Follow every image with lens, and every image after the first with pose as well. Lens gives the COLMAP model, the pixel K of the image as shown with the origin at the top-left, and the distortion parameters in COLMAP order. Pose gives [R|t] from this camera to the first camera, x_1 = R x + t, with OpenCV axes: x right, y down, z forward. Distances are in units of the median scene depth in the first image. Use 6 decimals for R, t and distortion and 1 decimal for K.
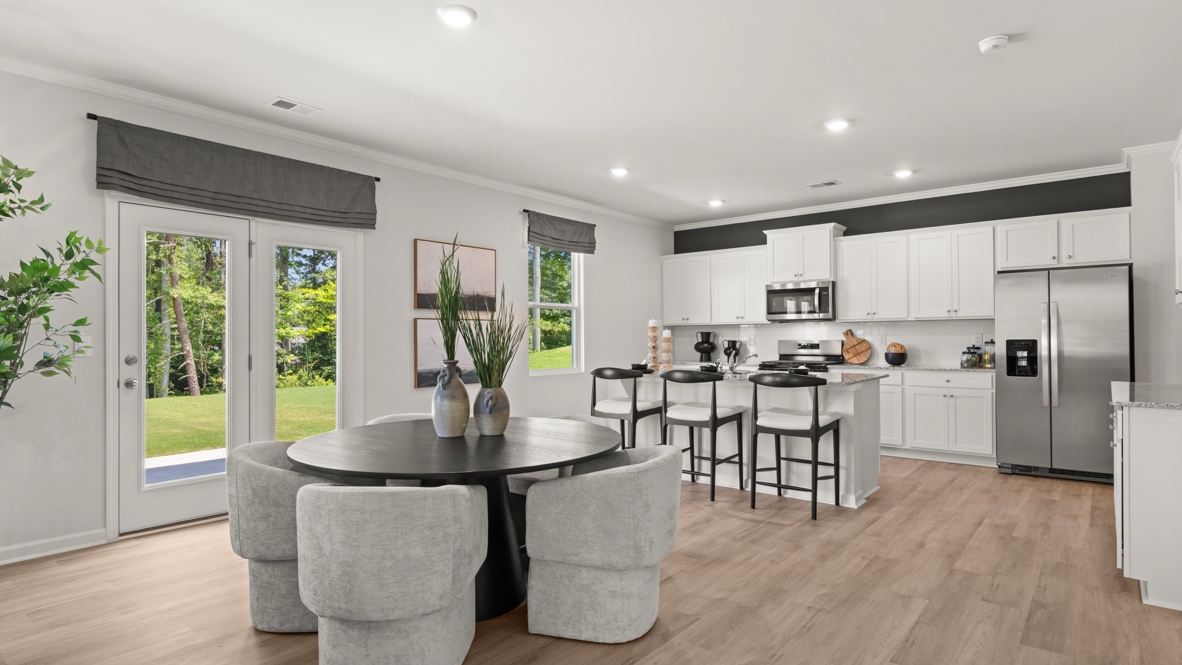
lens RADIAL K [[627.4, 0, 588.3], [0, 627.4, 332.7], [0, 0, 1]] dist [-0.000443, 0.001751]
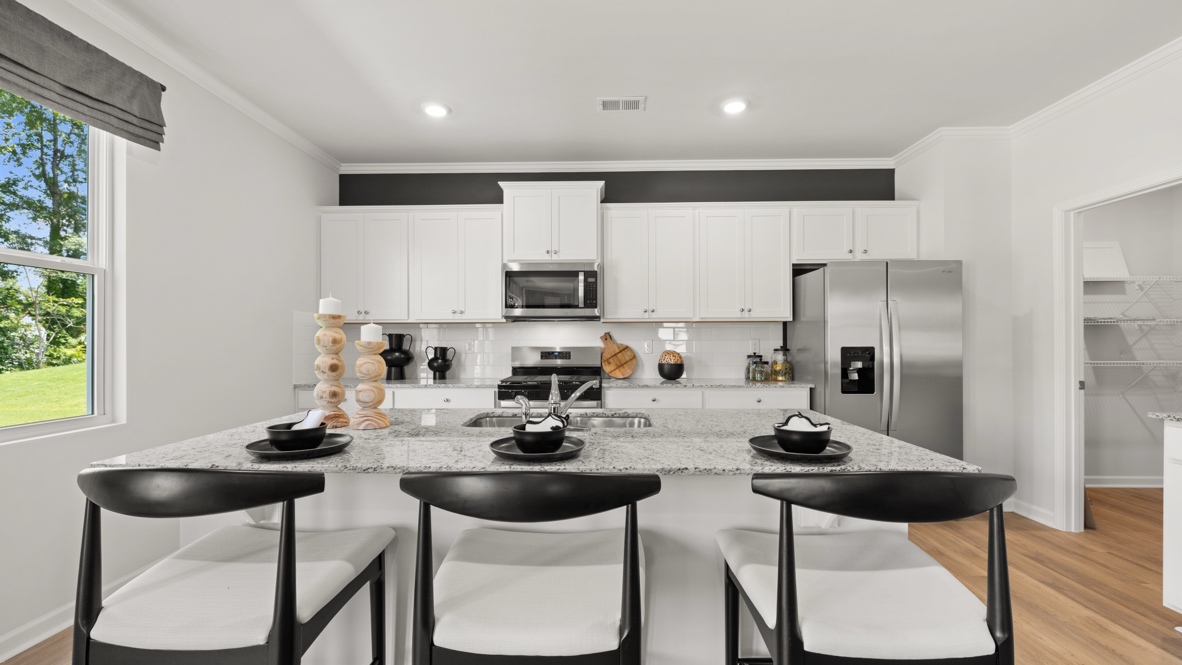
lens RADIAL K [[497.6, 0, 589.3], [0, 497.6, 338.3], [0, 0, 1]] dist [-0.001044, -0.000553]
pose [[0.786729, 0.007655, 0.617251, 0.036717], [-0.007963, 0.999966, -0.002251, 0.004029], [-0.617247, -0.003145, 0.786763, 0.624123]]
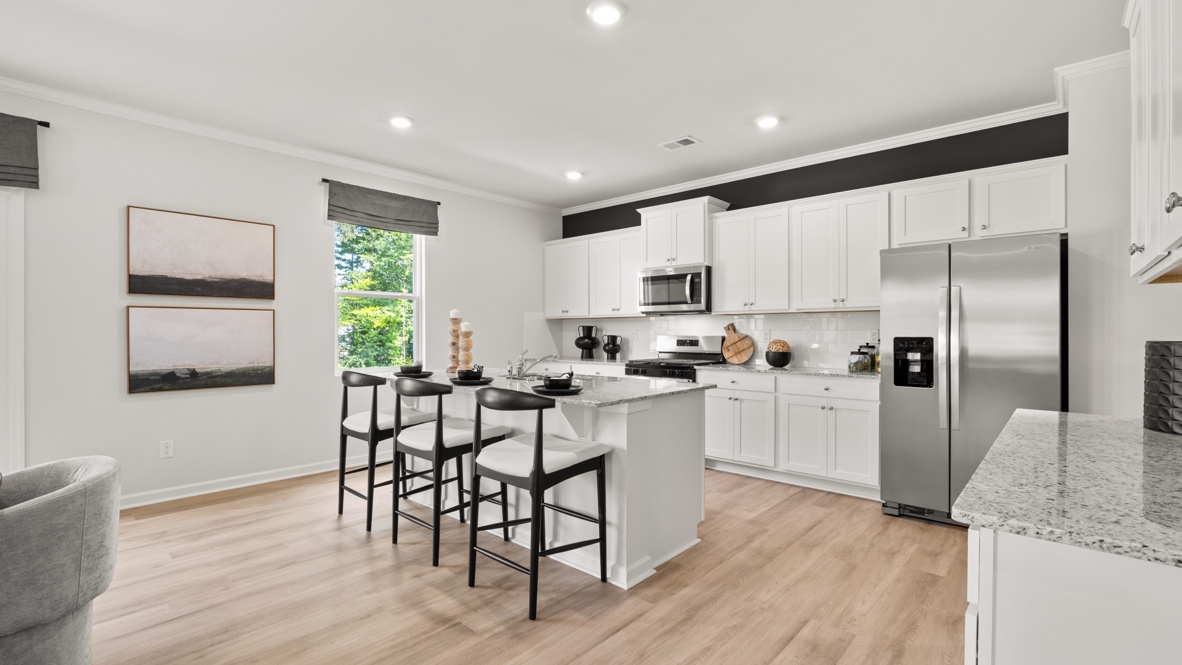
lens RADIAL K [[529.1, 0, 587.7], [0, 529.1, 333.9], [0, 0, 1]] dist [-0.007788, 0.000510]
pose [[0.998876, 0.005273, -0.047100, 0.291874], [-0.004698, 0.999913, 0.012297, 0.001308], [0.047161, -0.012062, 0.998814, 0.312967]]
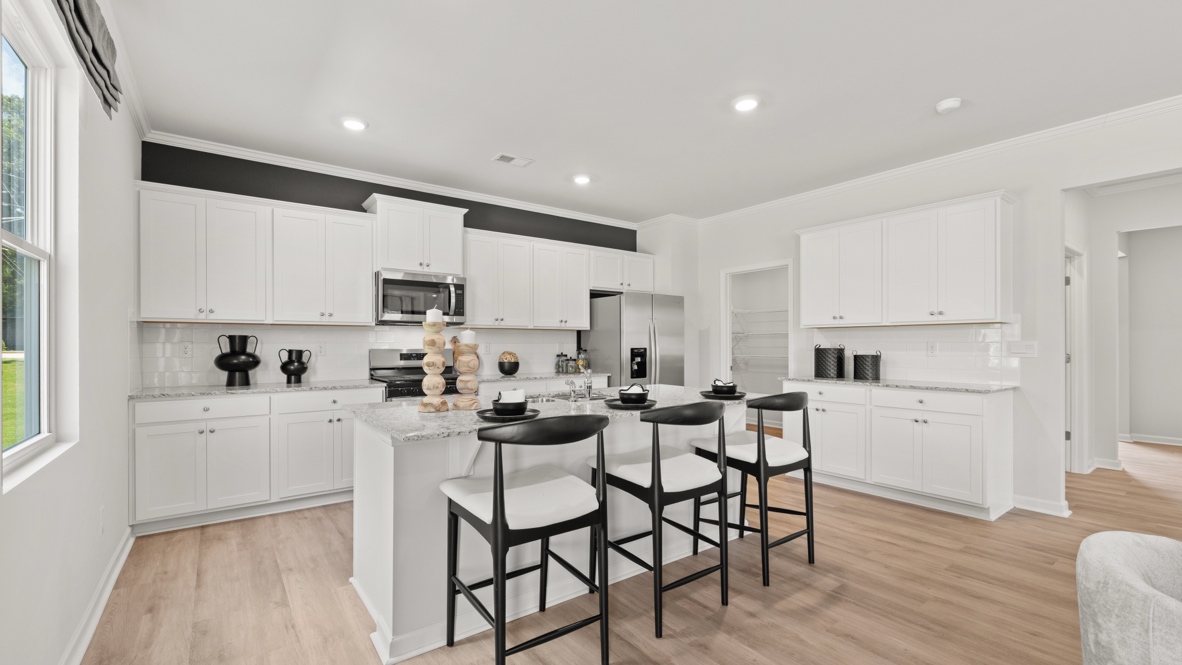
lens RADIAL K [[498.9, 0, 584.1], [0, 498.9, 342.1], [0, 0, 1]] dist [-0.001207, 0.000399]
pose [[0.243077, 0.009811, 0.969957, -0.240426], [-0.010036, 0.999921, -0.007599, 0.007153], [-0.969955, -0.007887, 0.243157, 0.753627]]
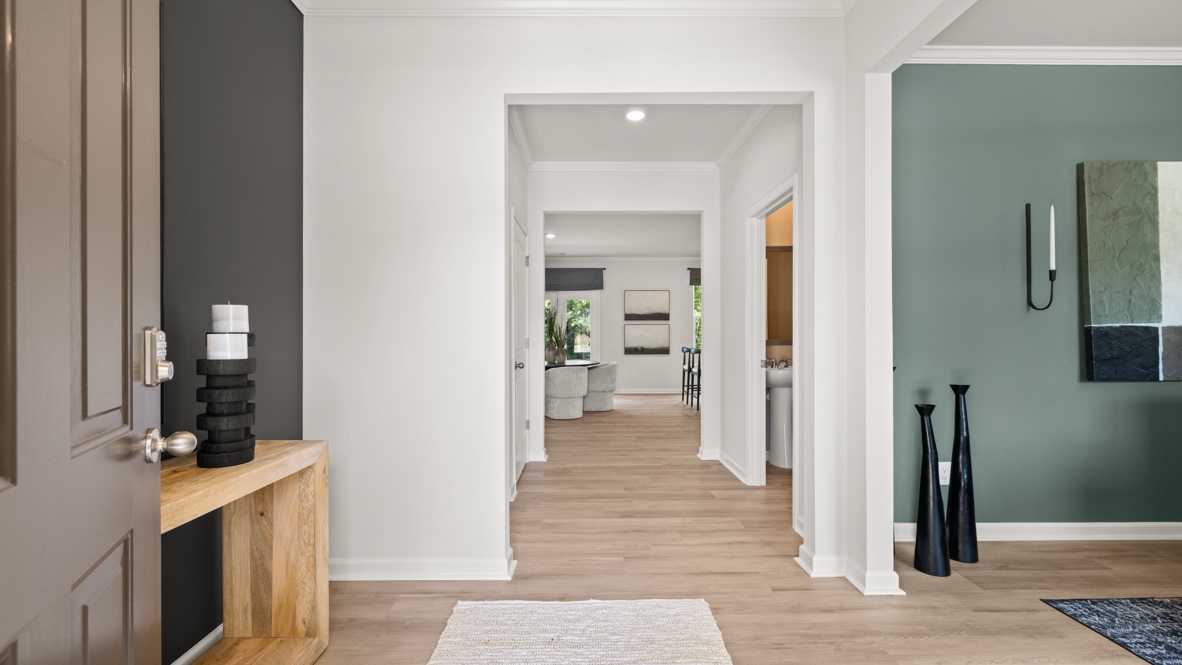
lens RADIAL K [[497.6, 0, 594.6], [0, 497.6, 335.4], [0, 0, 1]] dist [-0.001044, -0.000553]
pose [[0.644502, 0.000419, -0.764603, 0.924705], [0.005485, 0.999972, 0.005172, 0.006405], [0.764583, -0.007527, 0.644481, -0.242113]]
